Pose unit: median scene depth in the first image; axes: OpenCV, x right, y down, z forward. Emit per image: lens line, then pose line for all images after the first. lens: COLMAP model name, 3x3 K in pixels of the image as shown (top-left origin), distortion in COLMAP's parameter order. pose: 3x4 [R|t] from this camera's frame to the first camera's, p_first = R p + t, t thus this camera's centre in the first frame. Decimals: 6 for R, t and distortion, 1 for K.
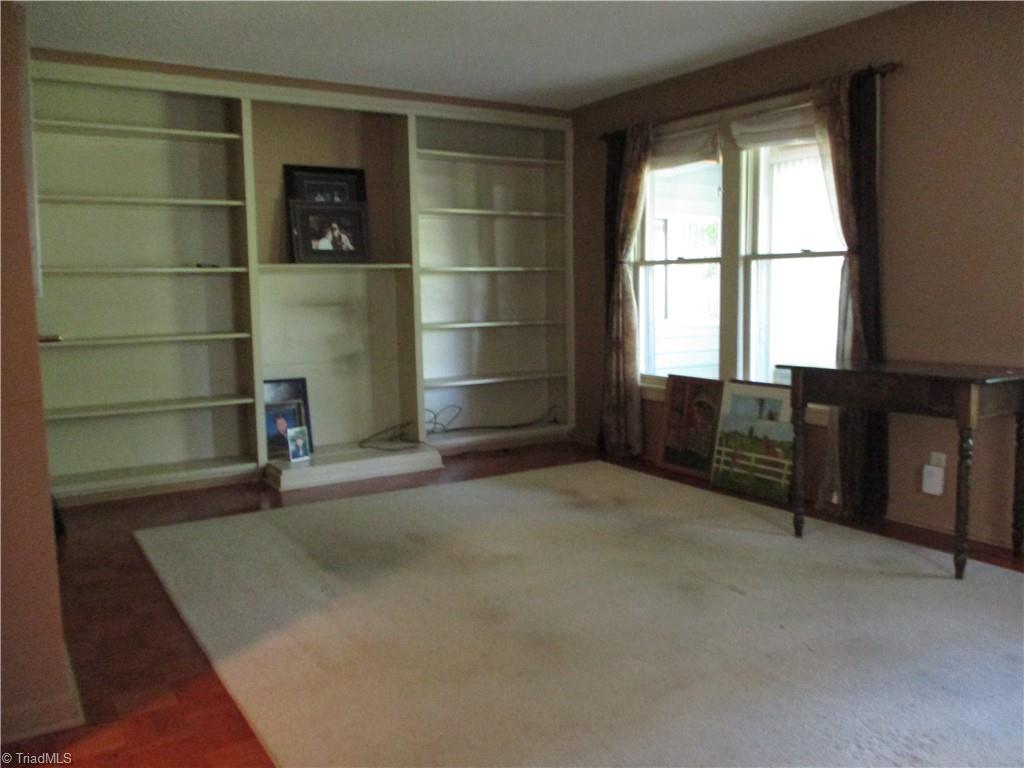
lens RADIAL K [[851.4, 0, 516.7], [0, 851.4, 385.5], [0, 0, 1]] dist [-0.024910, 0.019347]
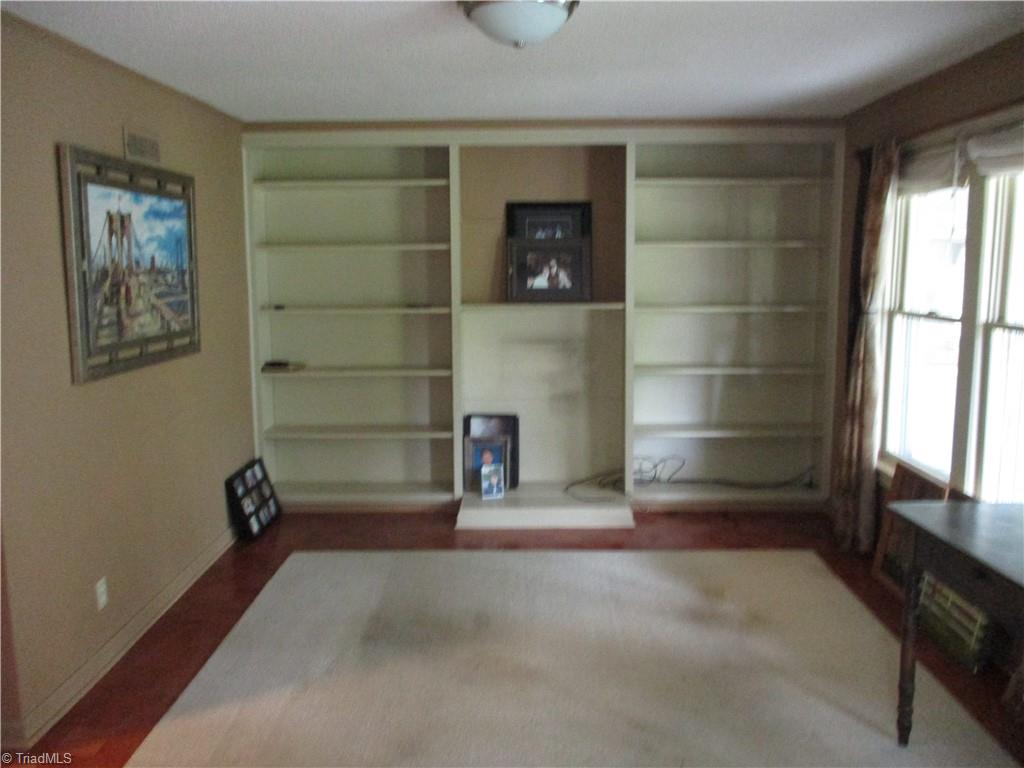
lens RADIAL K [[851.4, 0, 518.0], [0, 851.4, 383.5], [0, 0, 1]] dist [-0.024910, 0.019347]
pose [[0.839668, 0.085915, -0.536261, 0.292379], [-0.067622, 0.996263, 0.053731, -0.101129], [0.538873, -0.008853, 0.842340, 0.155992]]
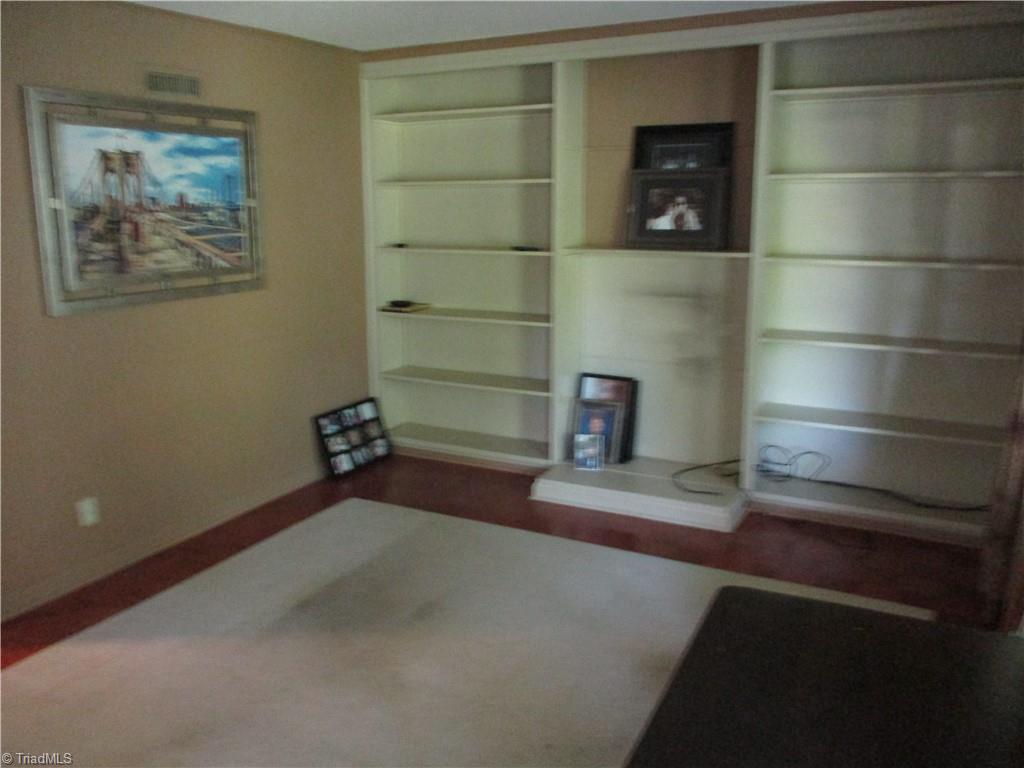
lens RADIAL K [[851.4, 0, 512.3], [0, 851.4, 385.0], [0, 0, 1]] dist [-0.024910, 0.019347]
pose [[0.493965, 0.196432, -0.847003, 0.428063], [-0.100044, 0.980517, 0.169051, -0.138142], [0.863707, 0.001232, 0.503993, 0.464490]]
